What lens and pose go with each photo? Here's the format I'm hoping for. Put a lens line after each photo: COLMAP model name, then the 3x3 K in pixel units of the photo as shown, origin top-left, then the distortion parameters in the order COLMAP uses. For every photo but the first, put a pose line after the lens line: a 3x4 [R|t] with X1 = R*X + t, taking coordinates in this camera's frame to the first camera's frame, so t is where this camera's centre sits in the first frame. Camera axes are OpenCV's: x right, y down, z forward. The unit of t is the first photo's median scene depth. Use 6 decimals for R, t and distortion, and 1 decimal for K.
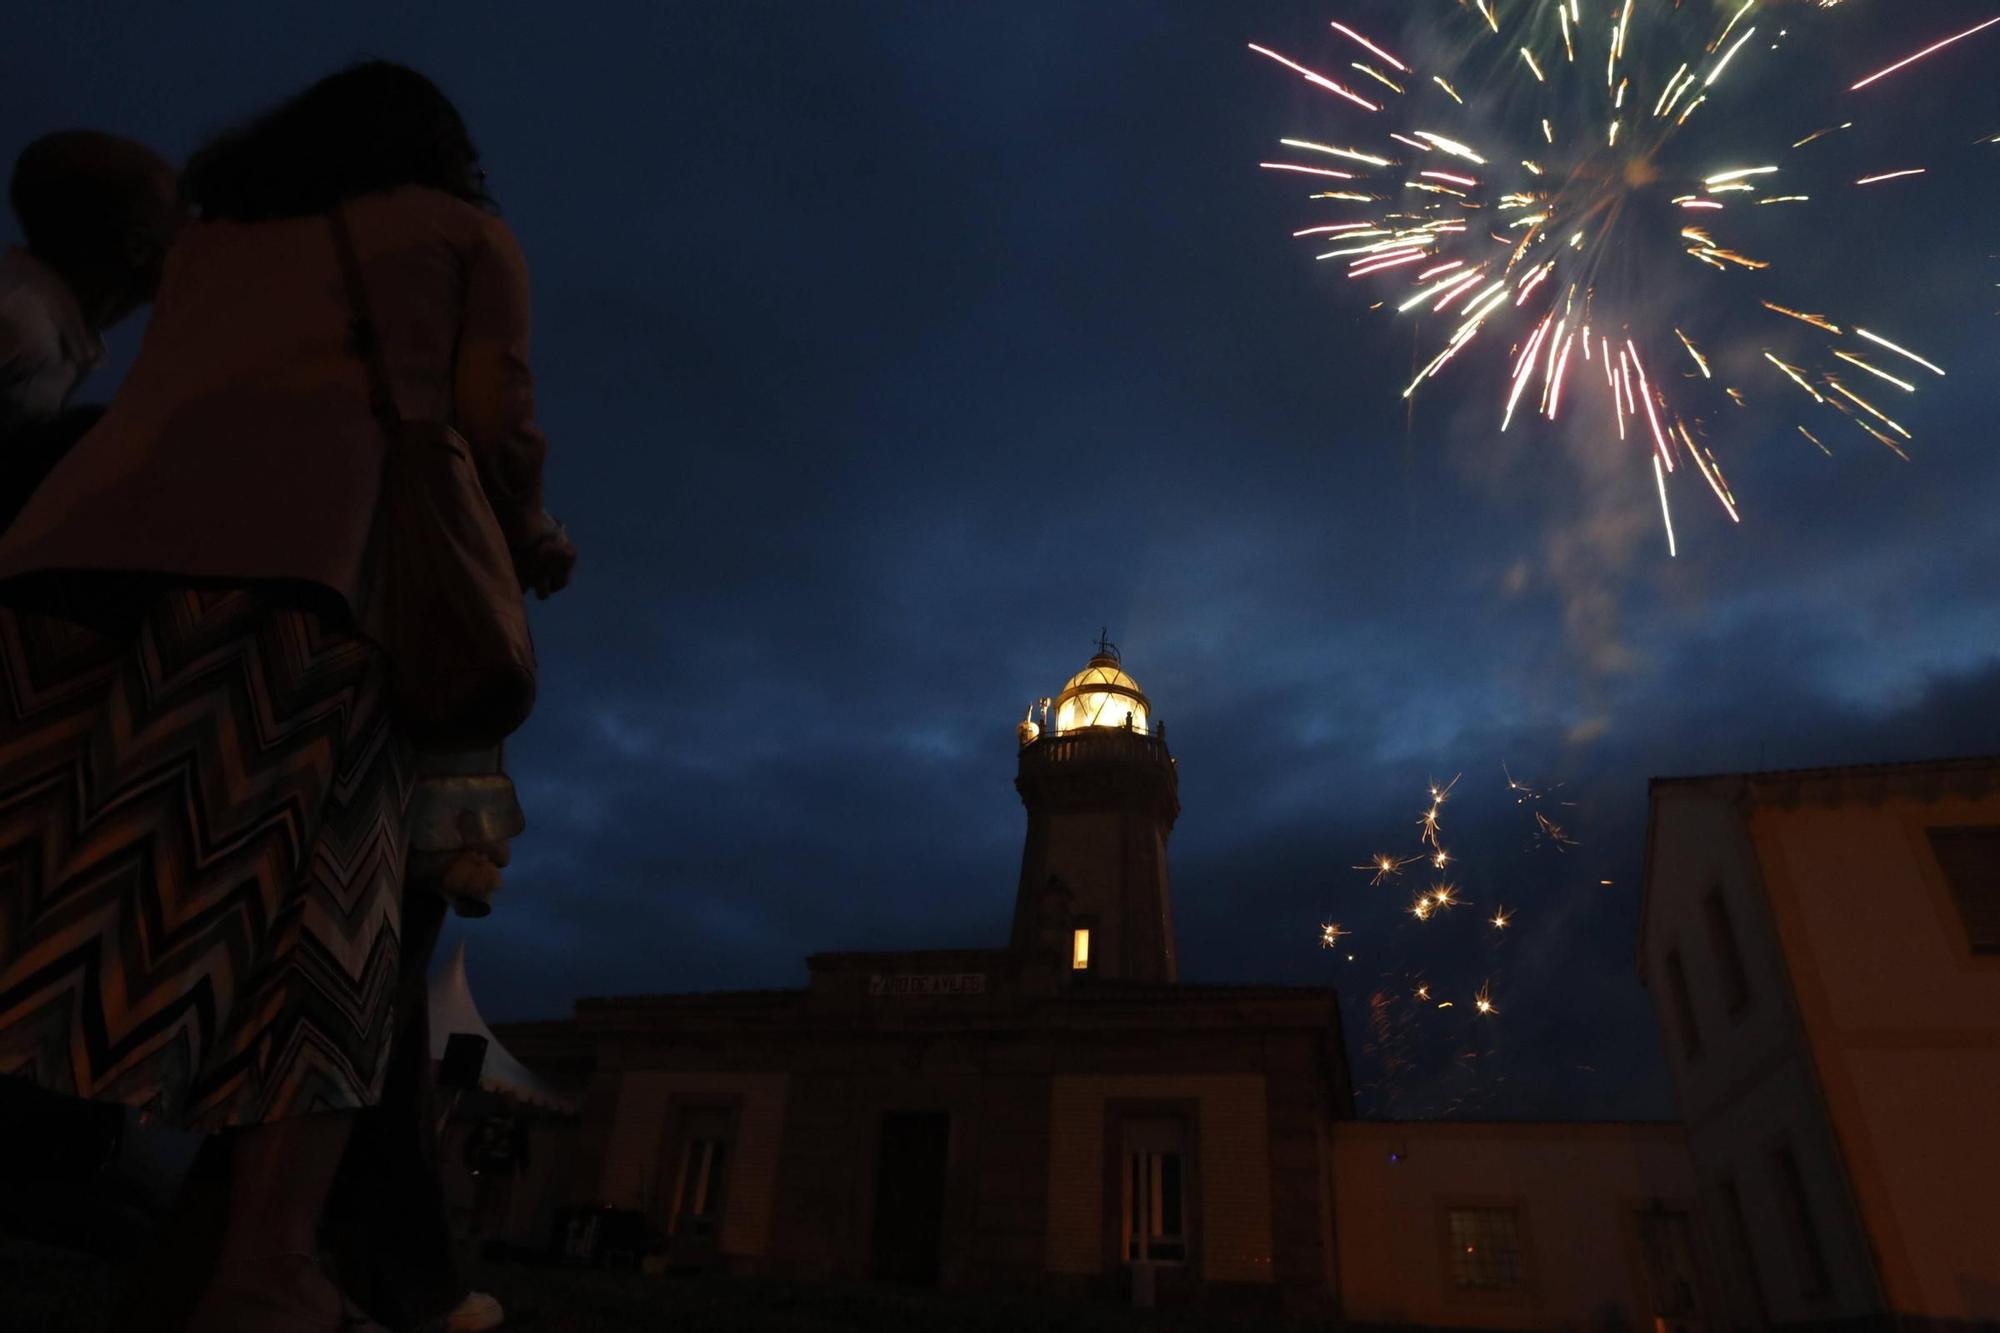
lens RADIAL K [[1144.0, 0, 994.7], [0, 1144.0, 663.0], [0, 0, 1]] dist [-0.067834, 0.044986]
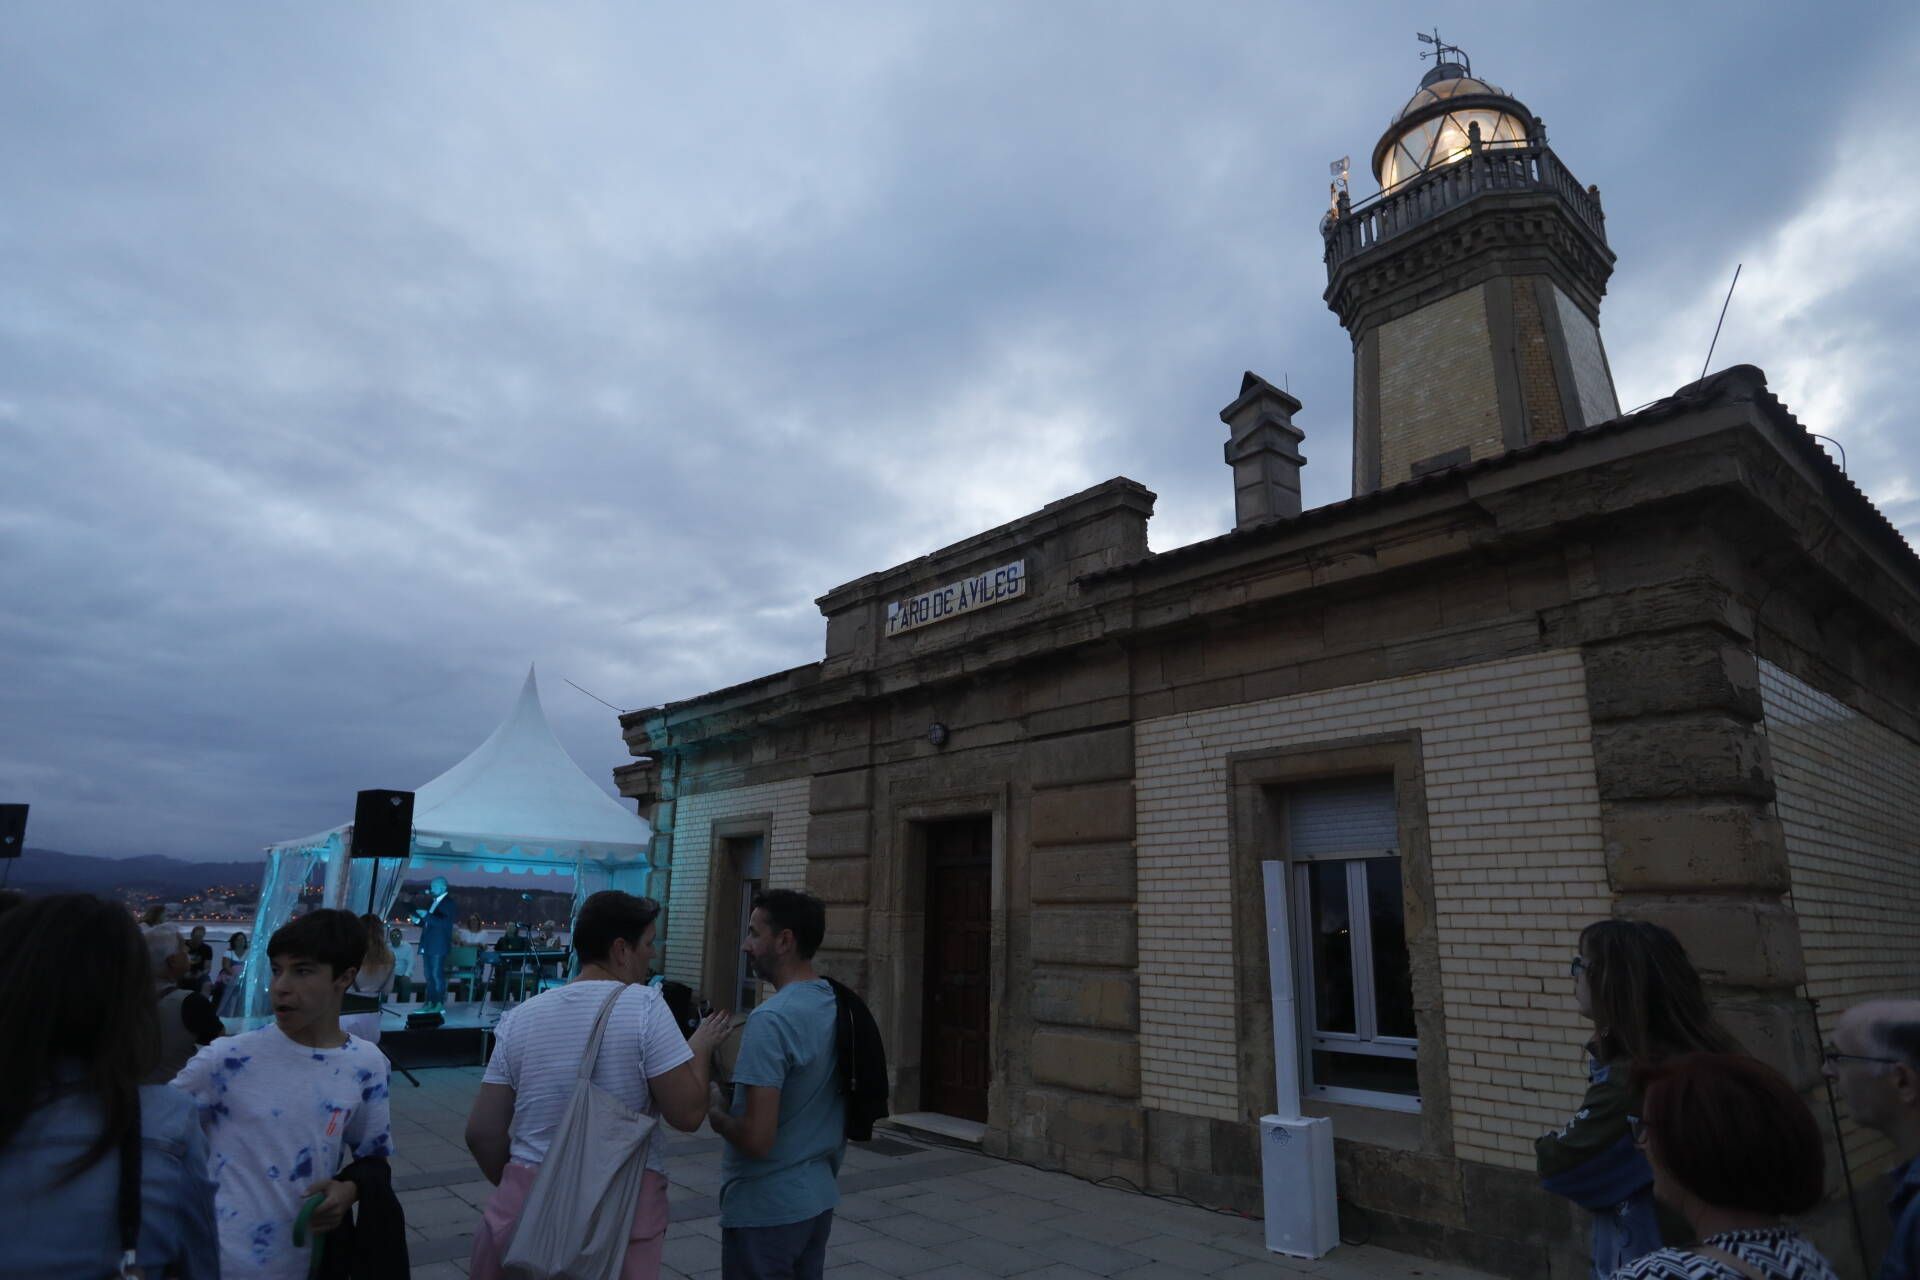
lens RADIAL K [[1098.3, 0, 954.9], [0, 1098.3, 636.6], [0, 0, 1]] dist [-0.067834, 0.044986]
pose [[0.843736, -0.186551, -0.503297, 0.215077], [0.309136, 0.935423, 0.171518, 0.205108], [0.438799, -0.300303, 0.846920, 0.527319]]
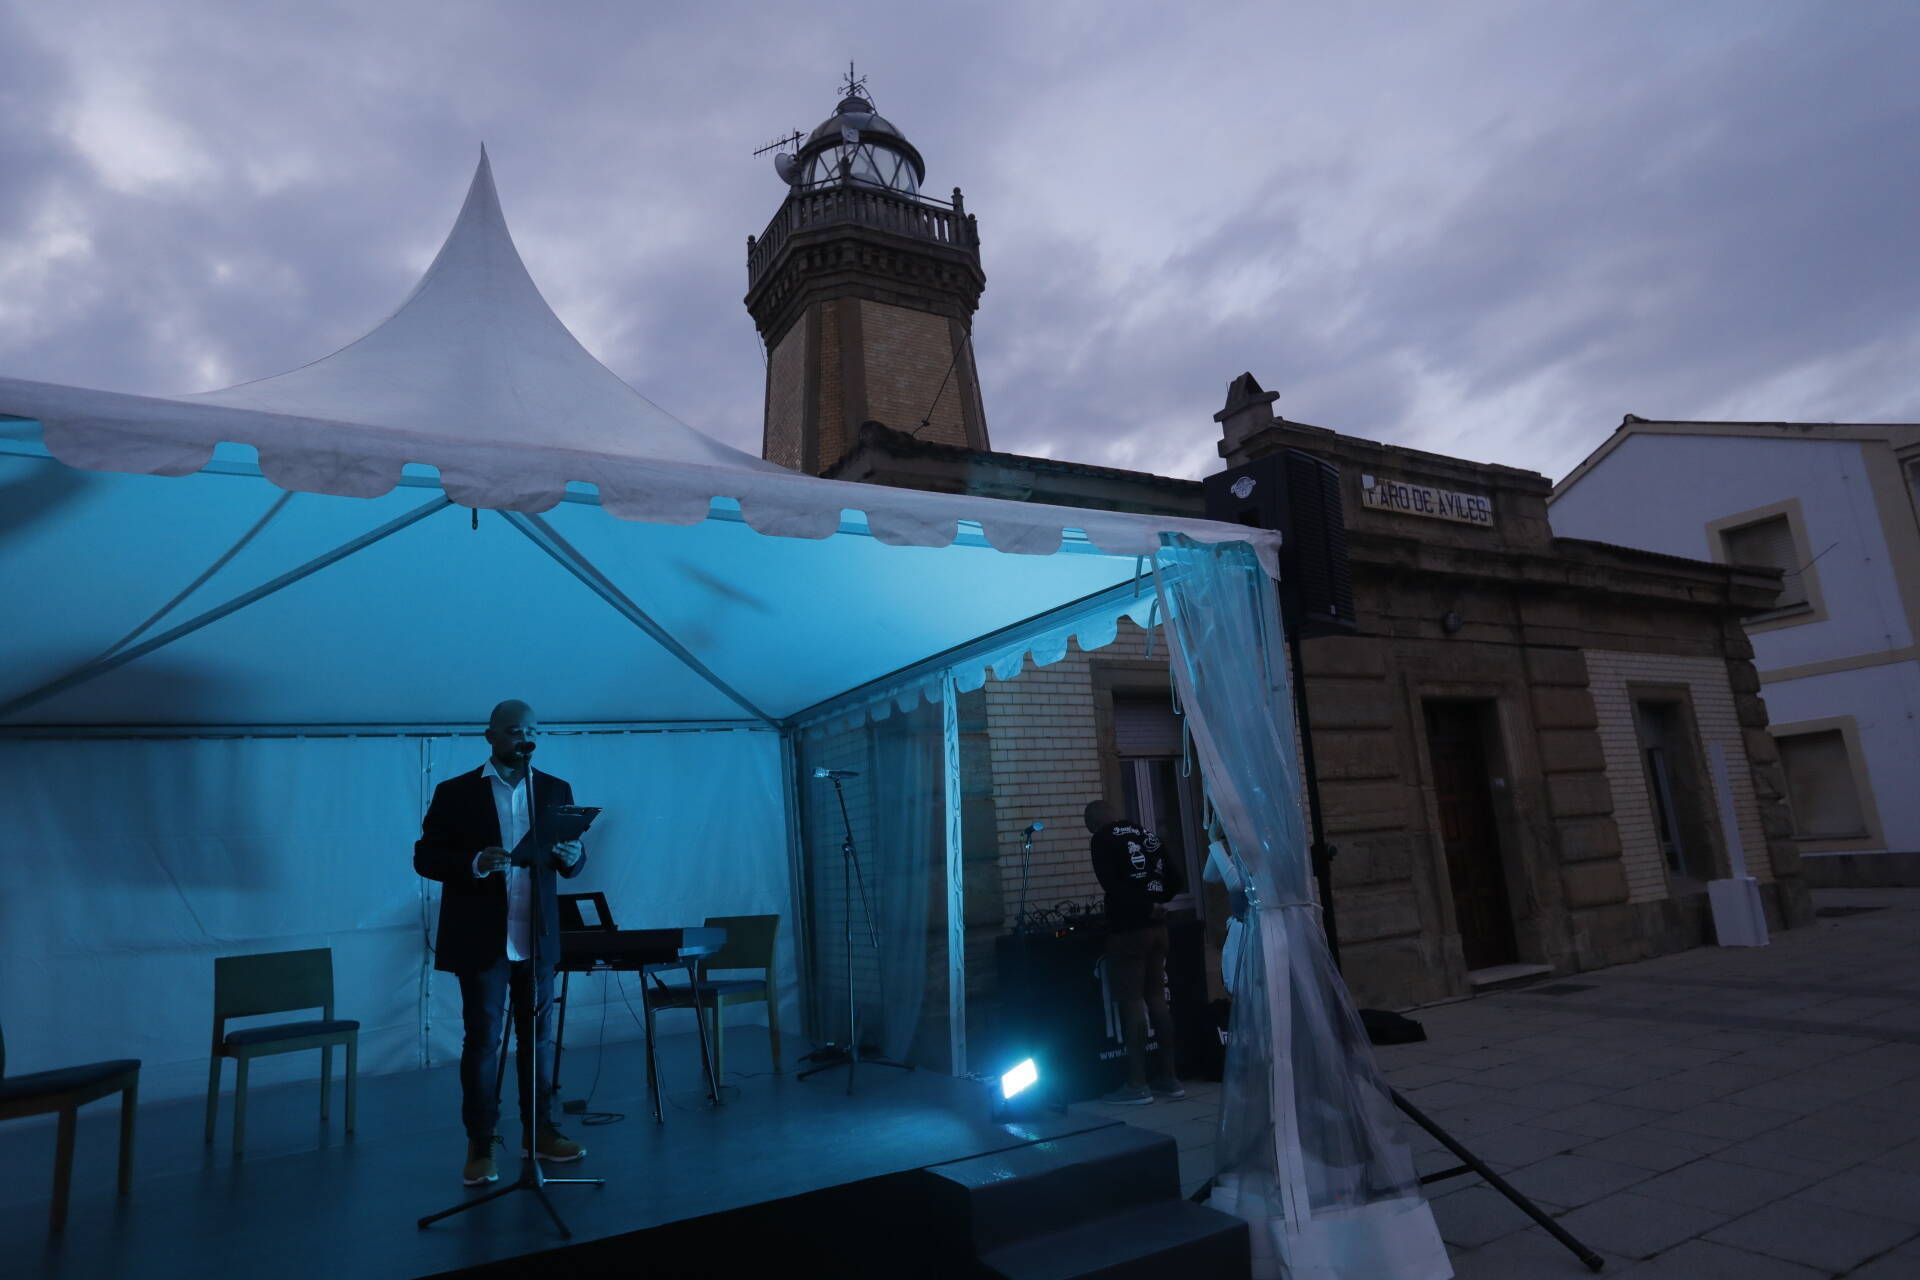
lens RADIAL K [[1108.7, 0, 961.2], [0, 1108.7, 634.6], [0, 0, 1]] dist [-0.071188, 0.051199]
pose [[0.665769, 0.042836, 0.744927, -0.666957], [-0.279778, 0.939844, 0.196004, 0.304096], [-0.691719, -0.338908, 0.637704, 0.770515]]
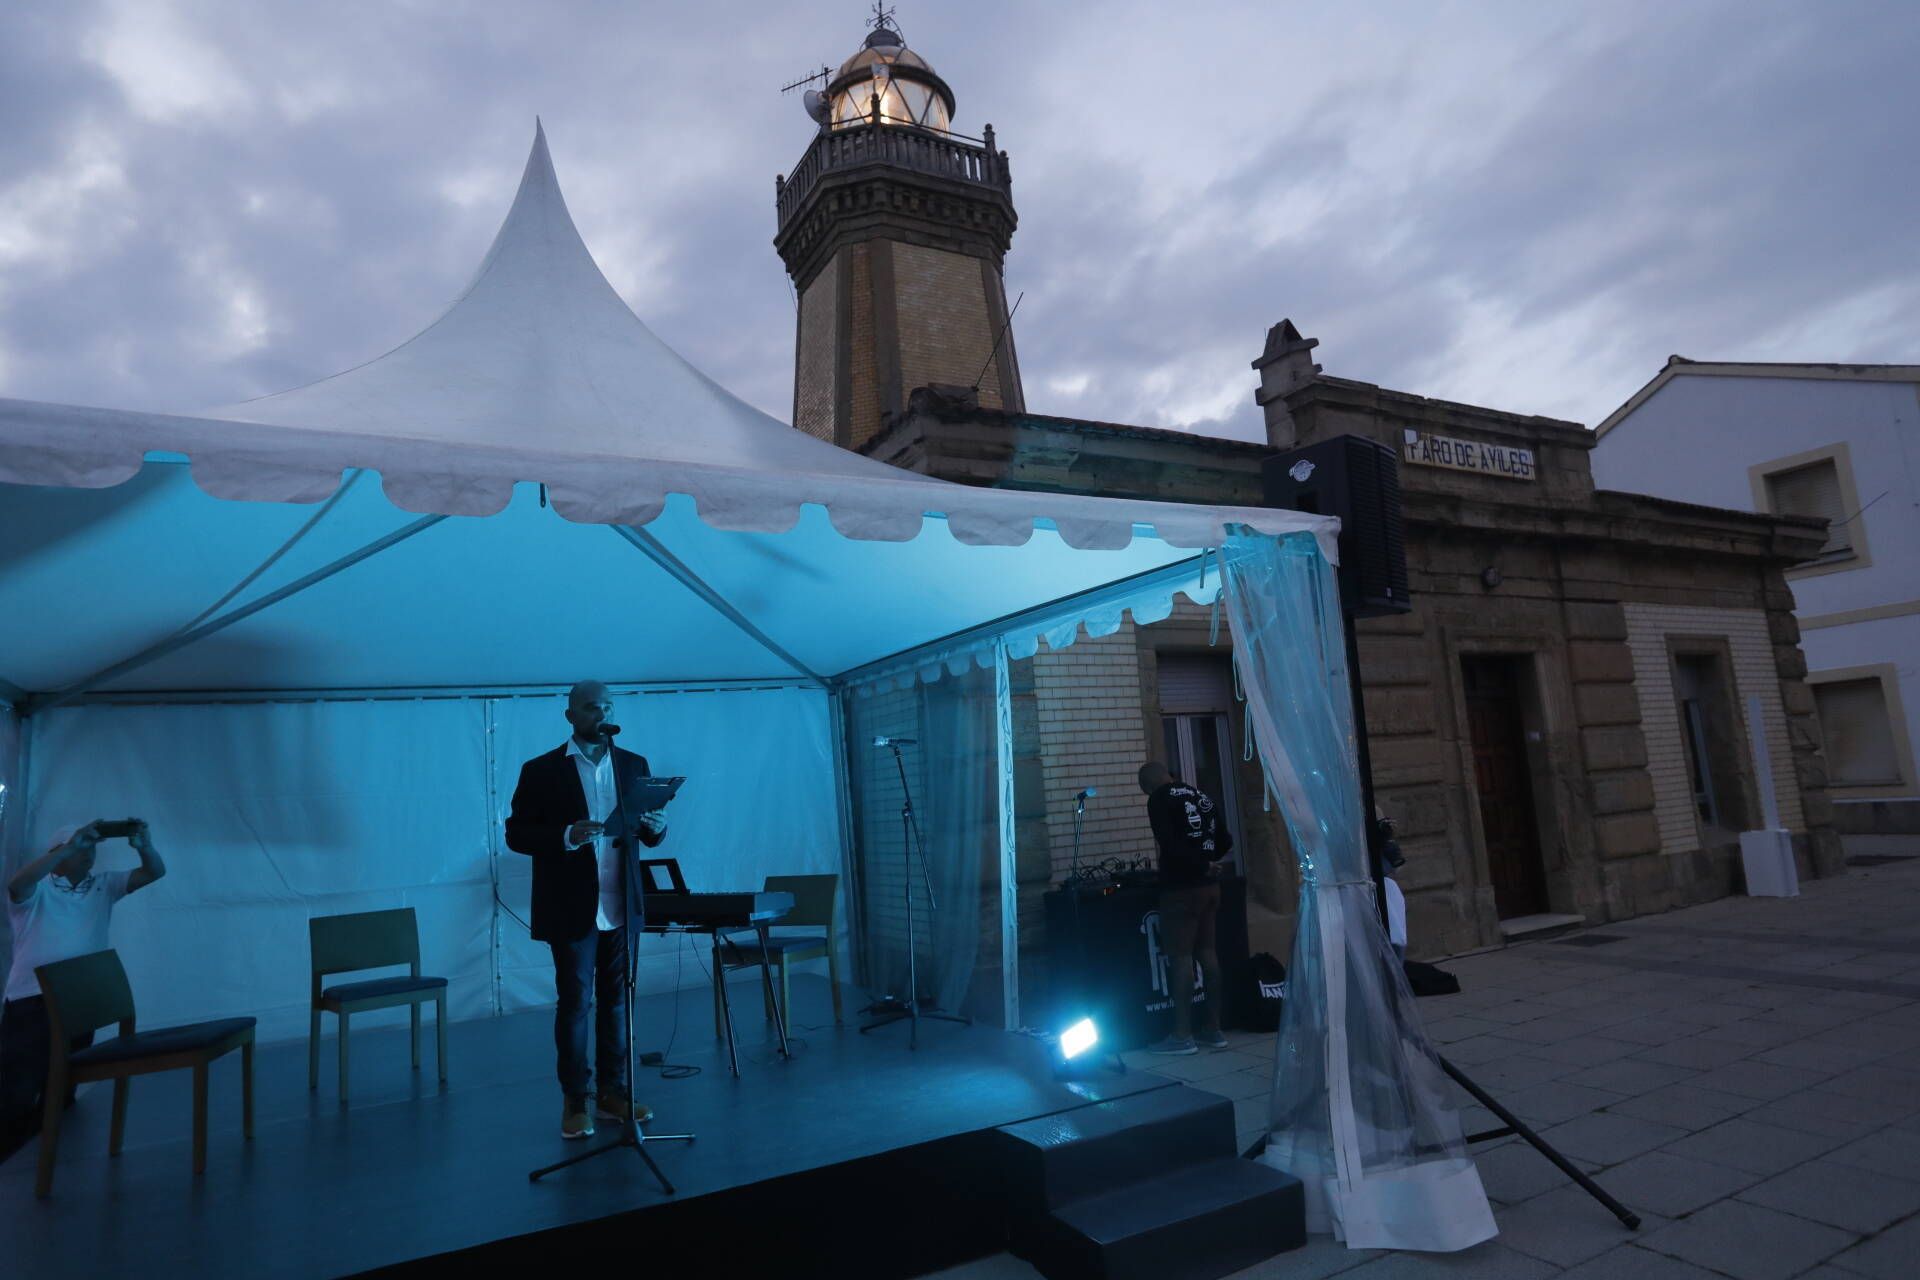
lens RADIAL K [[1108.7, 0, 961.2], [0, 1108.7, 634.6], [0, 0, 1]] dist [-0.071188, 0.051199]
pose [[0.681331, -0.001858, 0.731973, -0.679130], [-0.274126, 0.926575, 0.257513, 0.294783], [-0.678707, -0.376105, 0.630795, 0.776341]]
